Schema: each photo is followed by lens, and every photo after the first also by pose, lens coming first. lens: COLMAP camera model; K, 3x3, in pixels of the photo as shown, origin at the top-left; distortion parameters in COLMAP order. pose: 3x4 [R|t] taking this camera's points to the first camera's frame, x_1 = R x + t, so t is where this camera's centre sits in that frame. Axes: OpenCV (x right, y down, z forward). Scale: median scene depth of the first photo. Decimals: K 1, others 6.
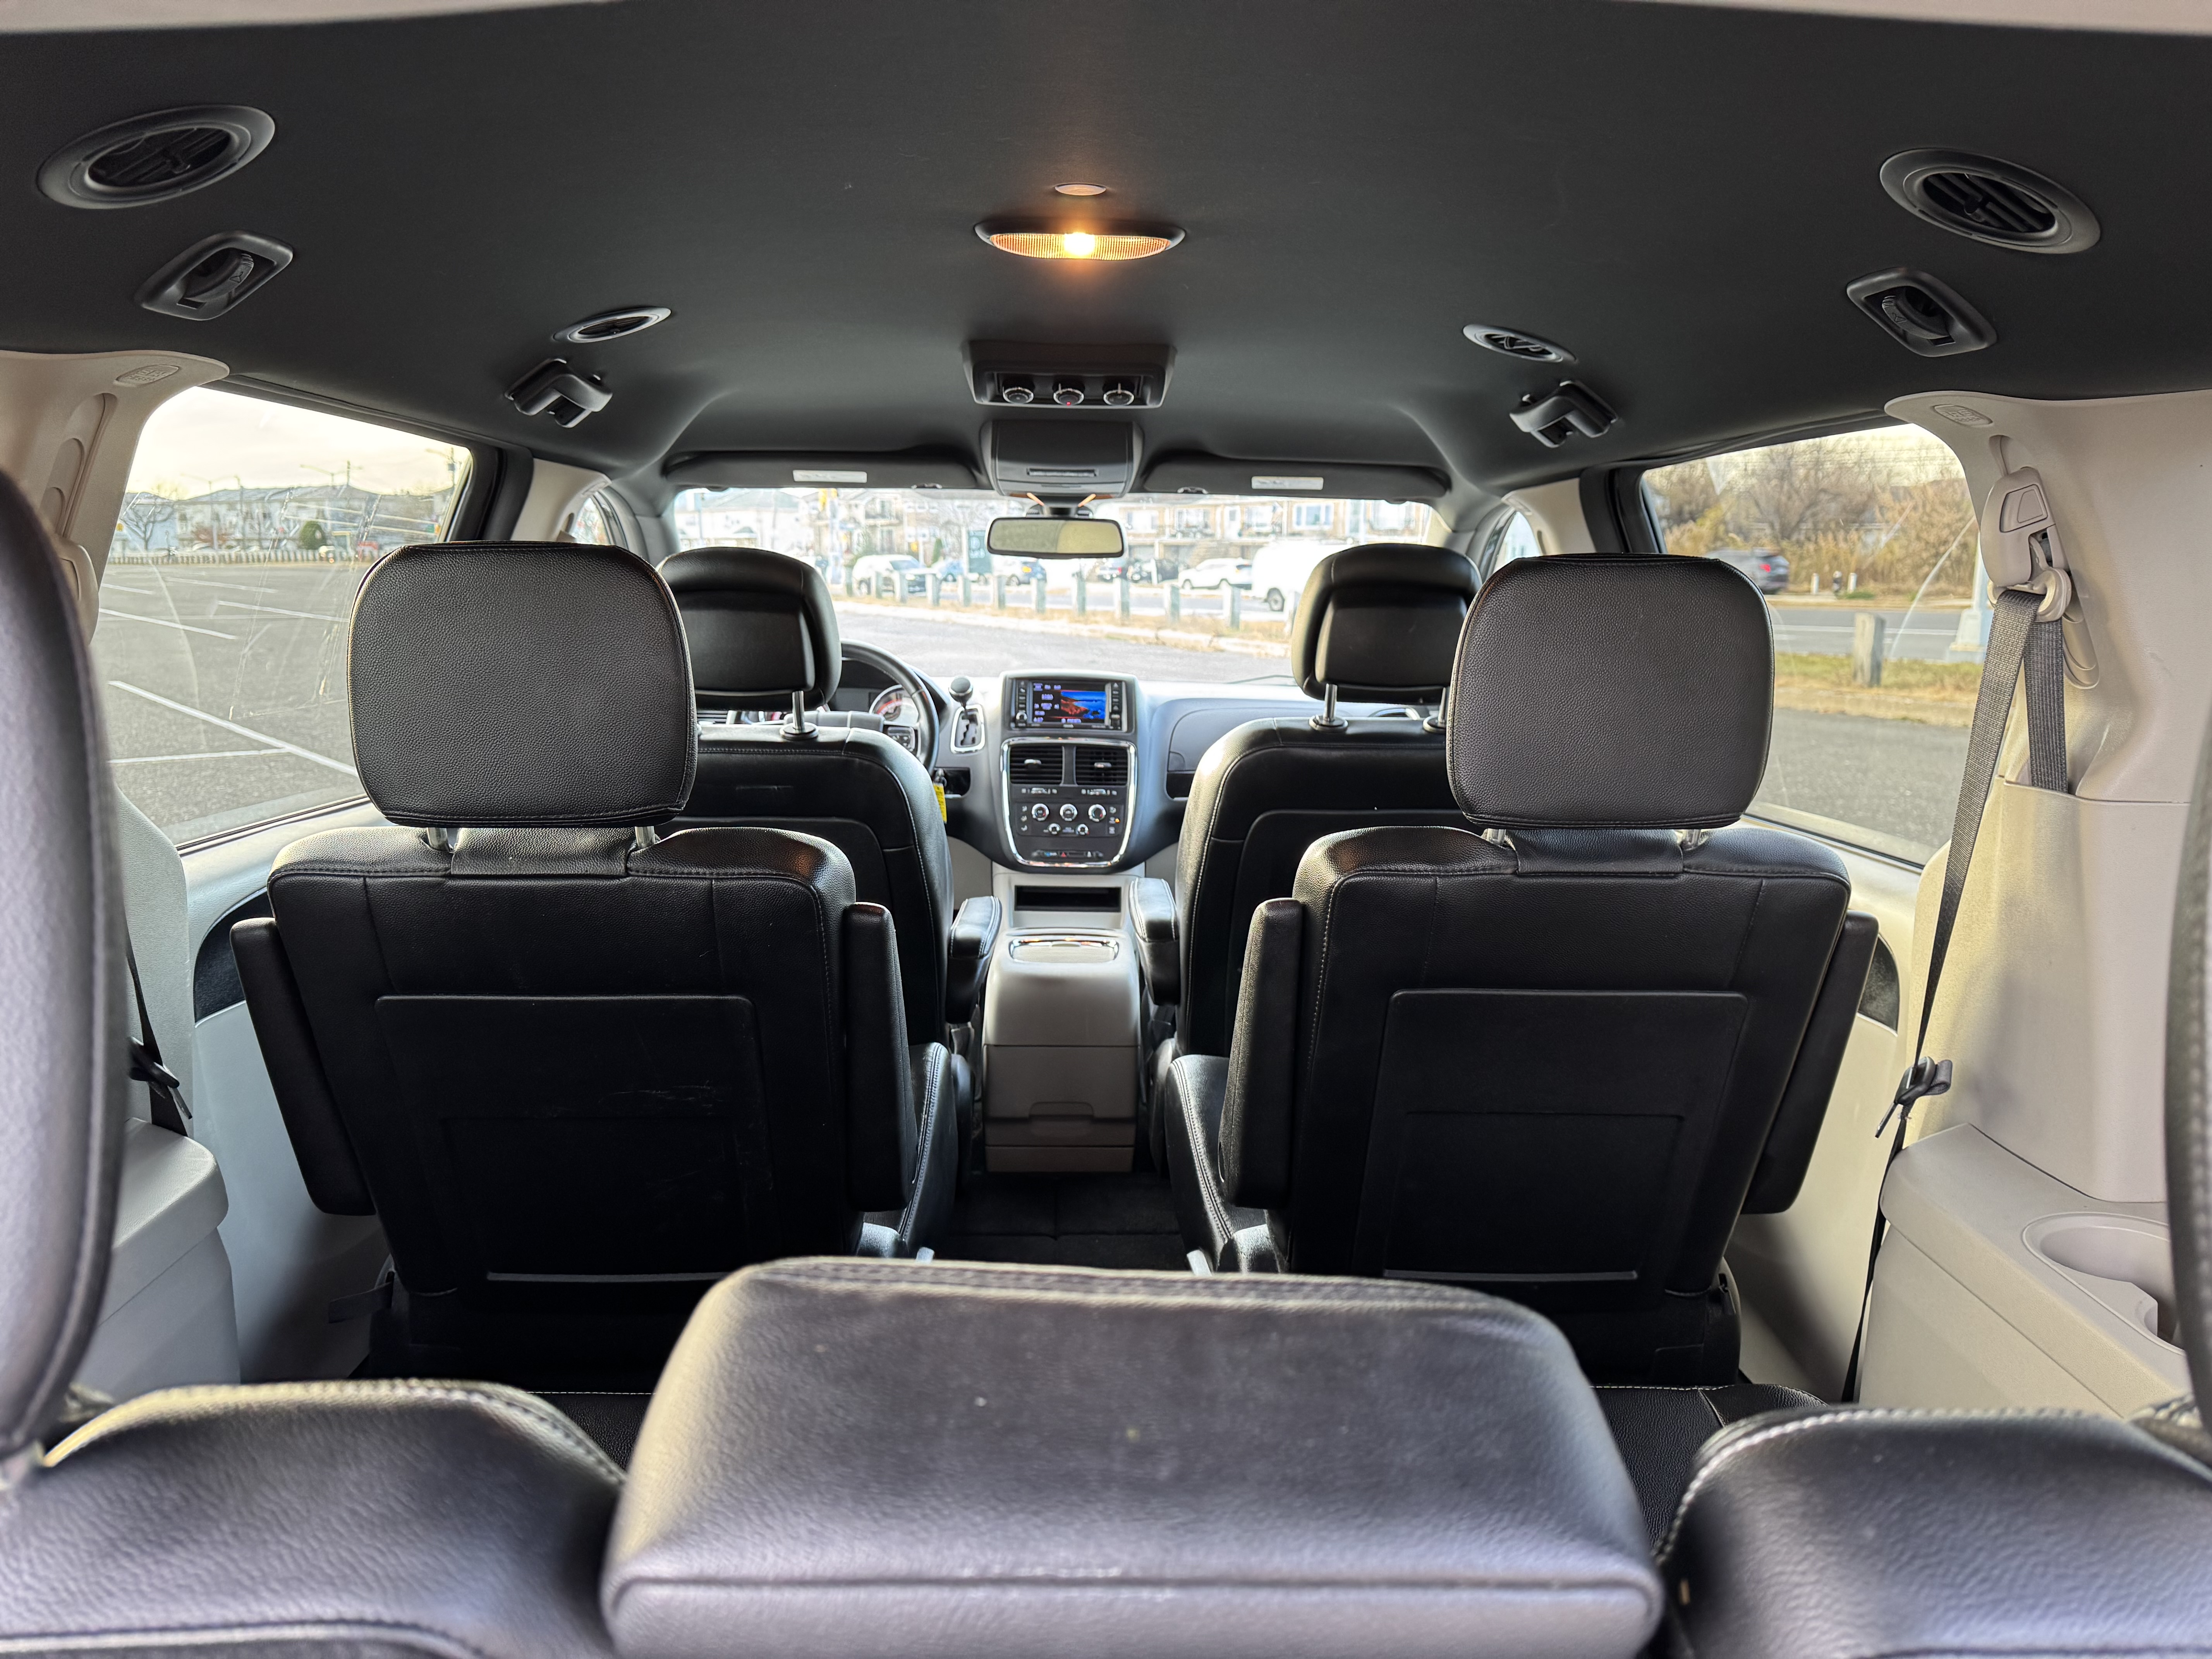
lens RADIAL K [[1533.6, 0, 1112.9], [0, 1533.6, 830.0], [0, 0, 1]] dist [0.030601, -0.043241]
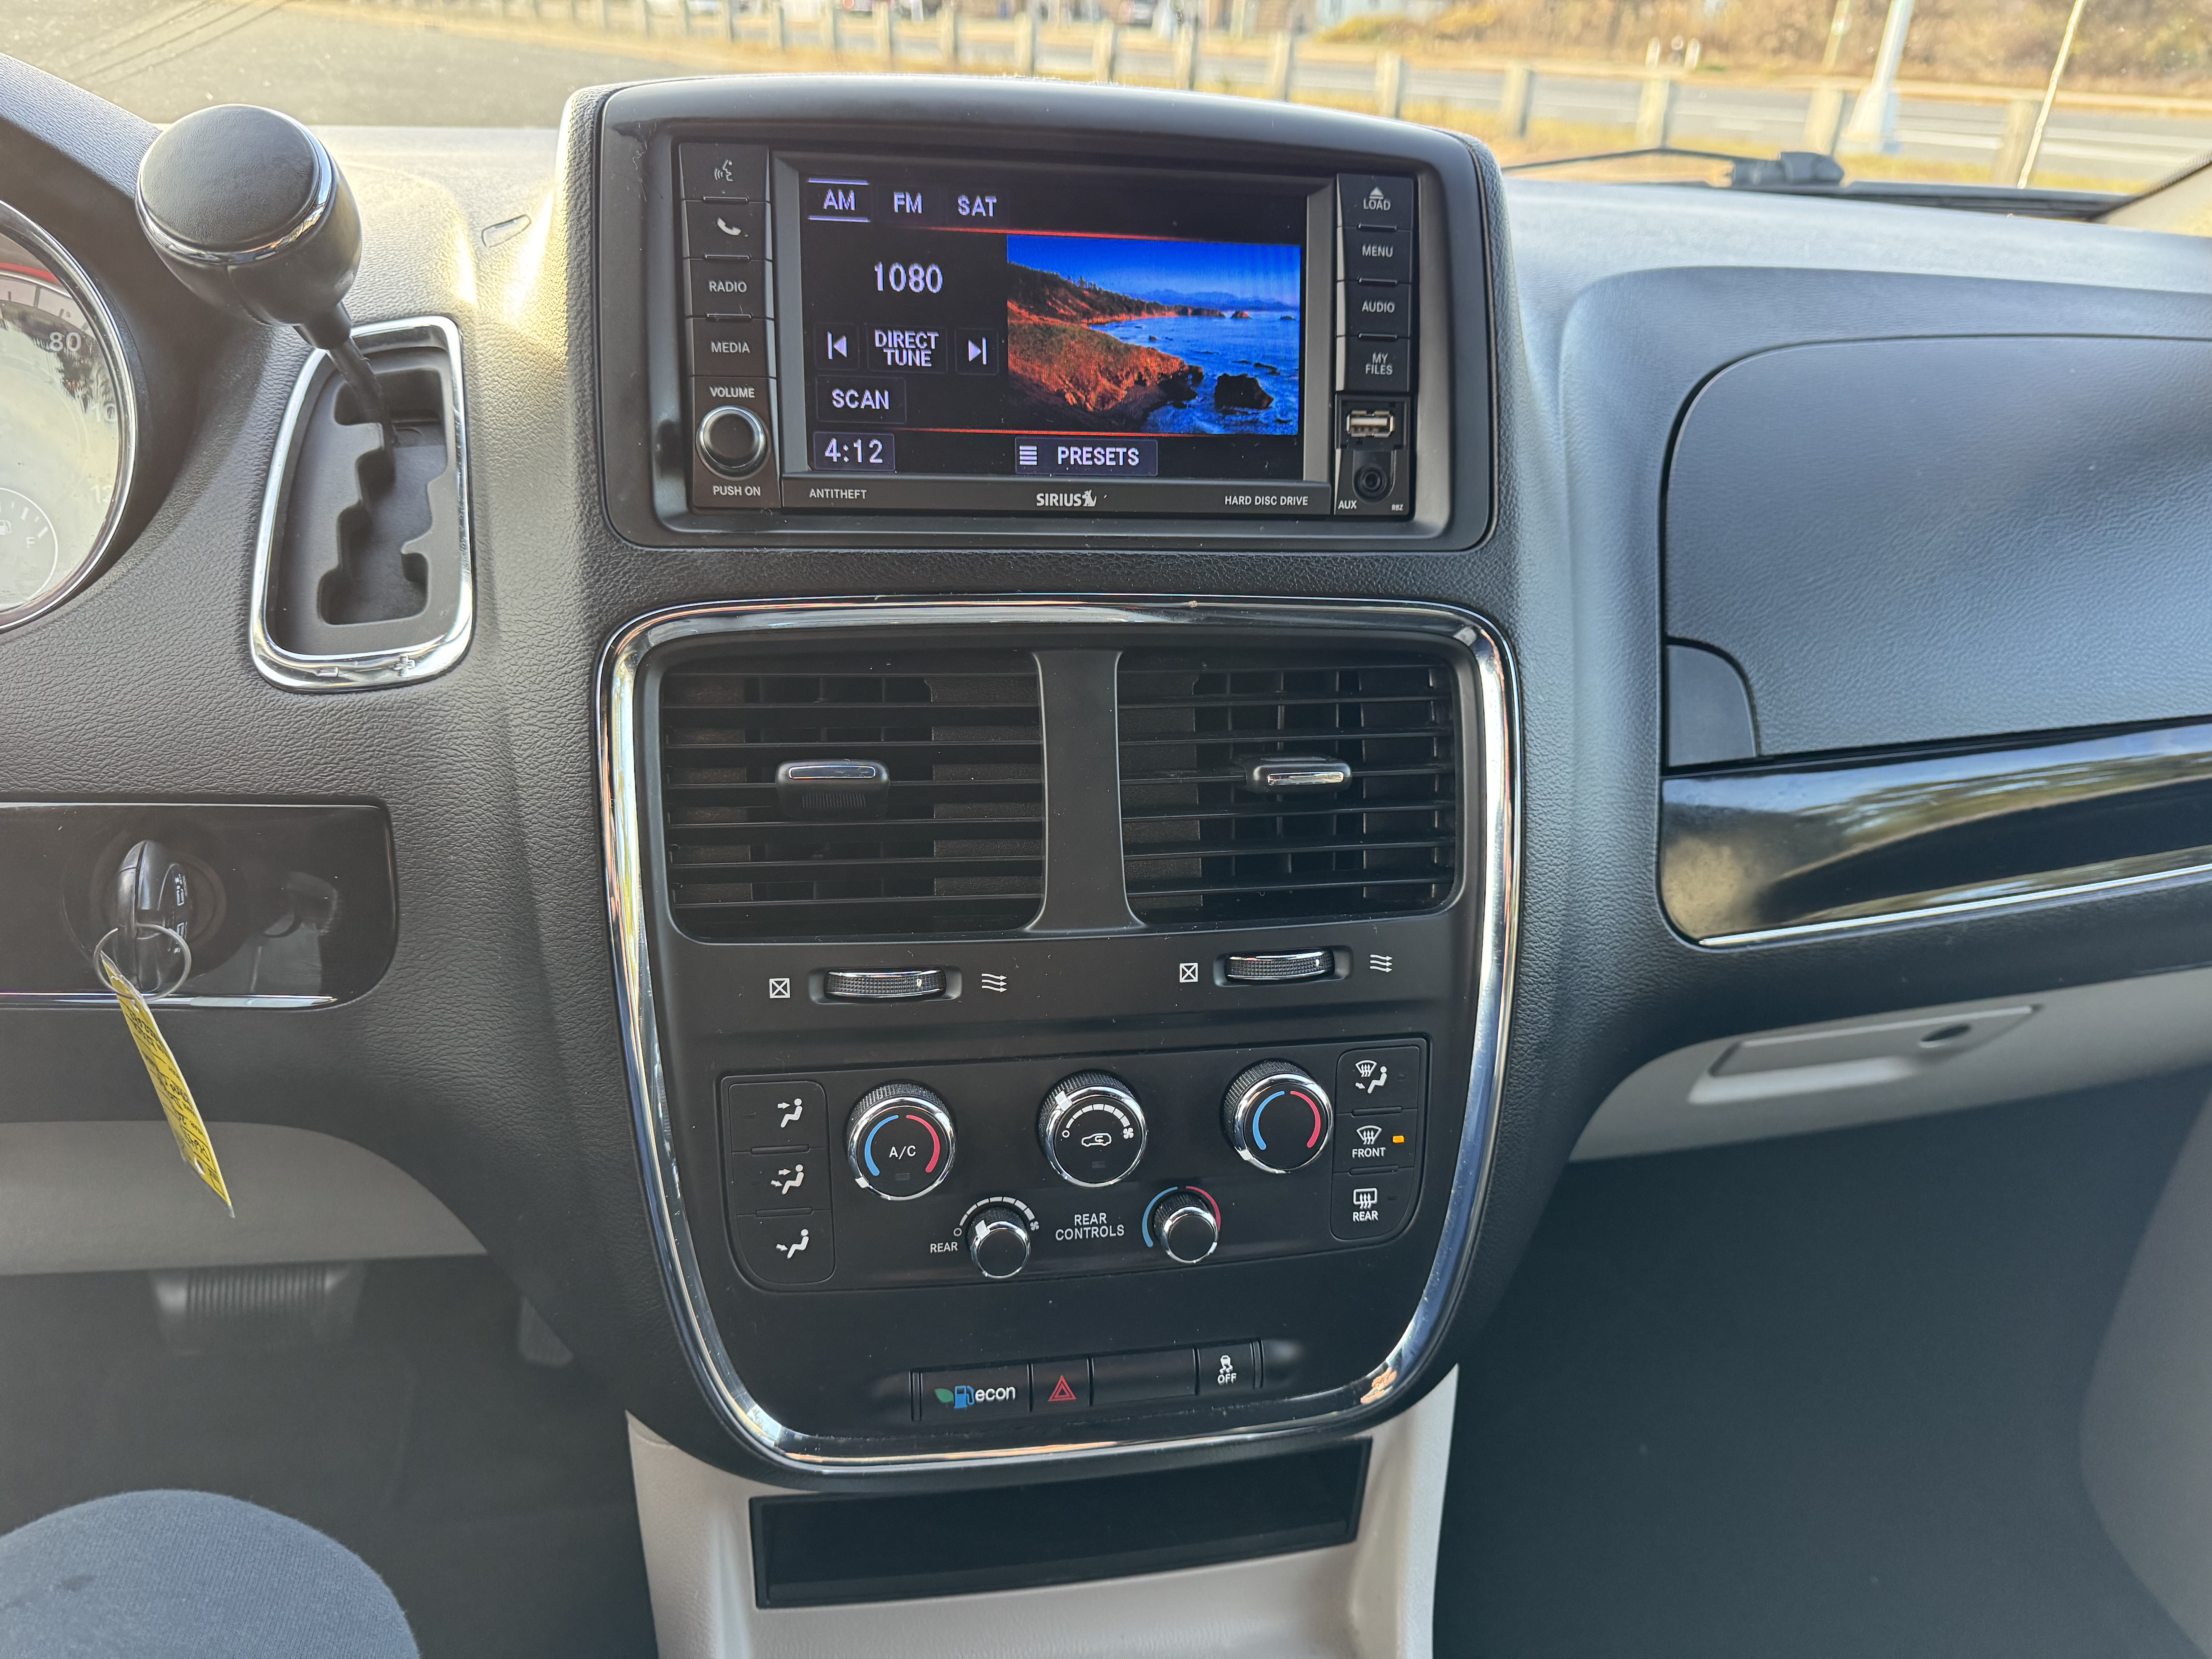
lens RADIAL K [[1533.6, 0, 1119.7], [0, 1533.6, 815.2], [0, 0, 1]] dist [0.030601, -0.043241]
pose [[0.989113, -0.032568, 0.143511, -0.080509], [-0.013045, 0.951960, 0.305945, -0.146827], [-0.146581, -0.304486, 0.941171, 1.494871]]
